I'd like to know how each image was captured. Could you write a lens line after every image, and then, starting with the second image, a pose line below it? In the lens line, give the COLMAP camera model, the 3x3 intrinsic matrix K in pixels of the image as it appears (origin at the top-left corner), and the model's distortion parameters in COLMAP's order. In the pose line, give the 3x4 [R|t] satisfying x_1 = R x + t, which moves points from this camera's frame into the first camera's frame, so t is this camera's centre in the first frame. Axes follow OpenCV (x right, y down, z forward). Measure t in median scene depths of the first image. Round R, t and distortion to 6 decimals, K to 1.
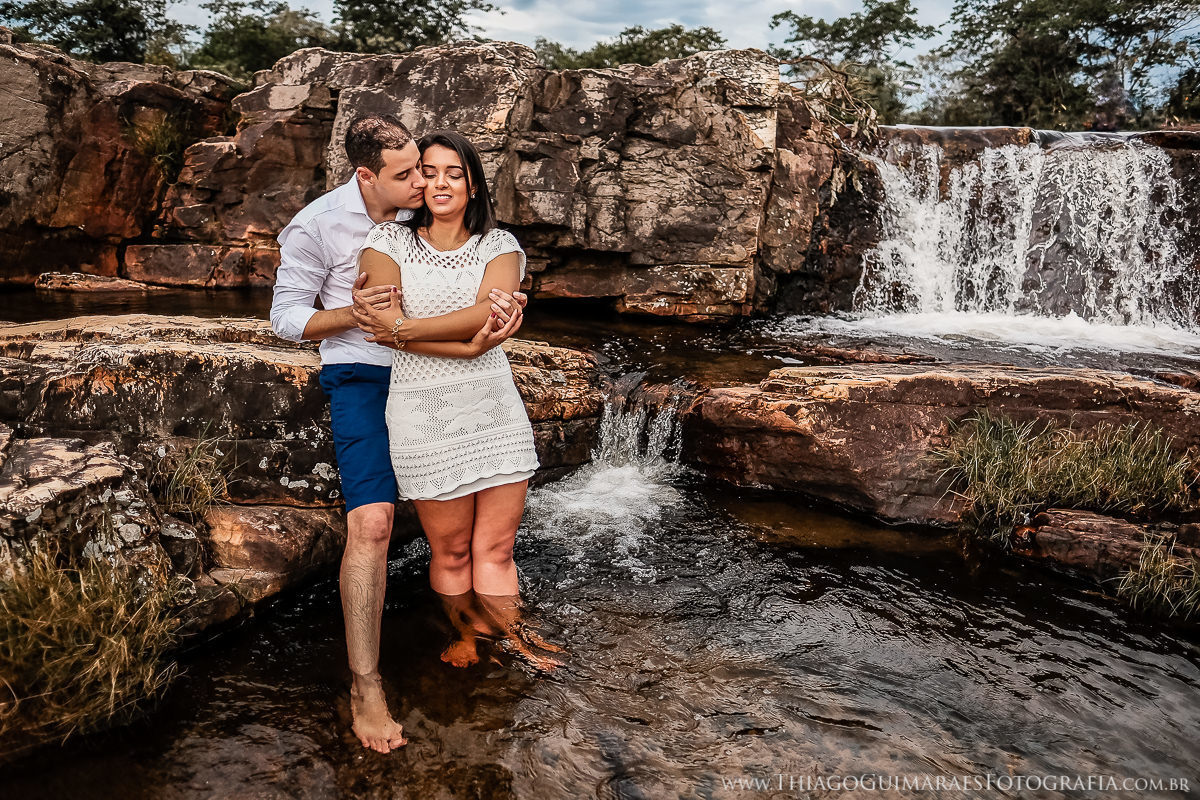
lens RADIAL K [[849.0, 0, 609.8], [0, 849.0, 407.6], [0, 0, 1]] dist [-0.014806, 0.008665]
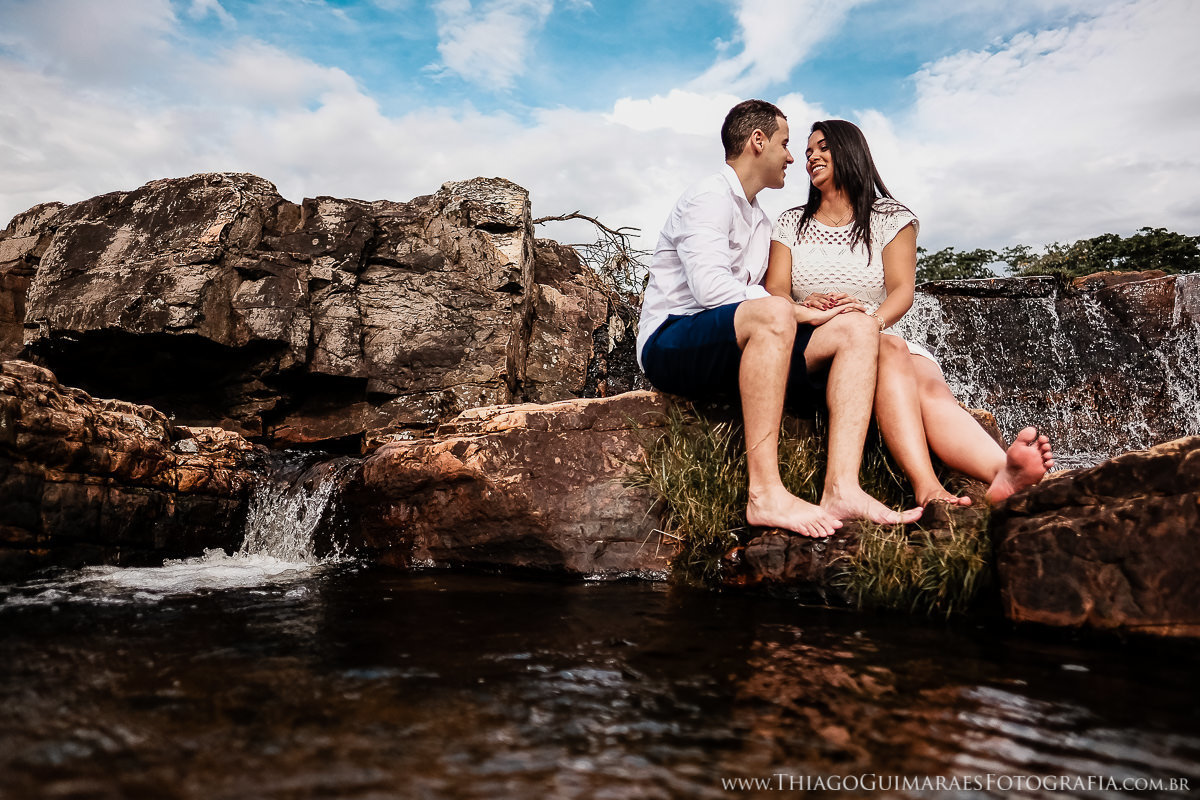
lens RADIAL K [[849.0, 0, 625.0], [0, 849.0, 396.2], [0, 0, 1]] dist [-0.014806, 0.008665]
pose [[0.992902, -0.014562, 0.118042, 0.191012], [0.057159, 0.928774, -0.366214, 0.176492], [-0.104301, 0.370361, 0.923013, 0.168440]]
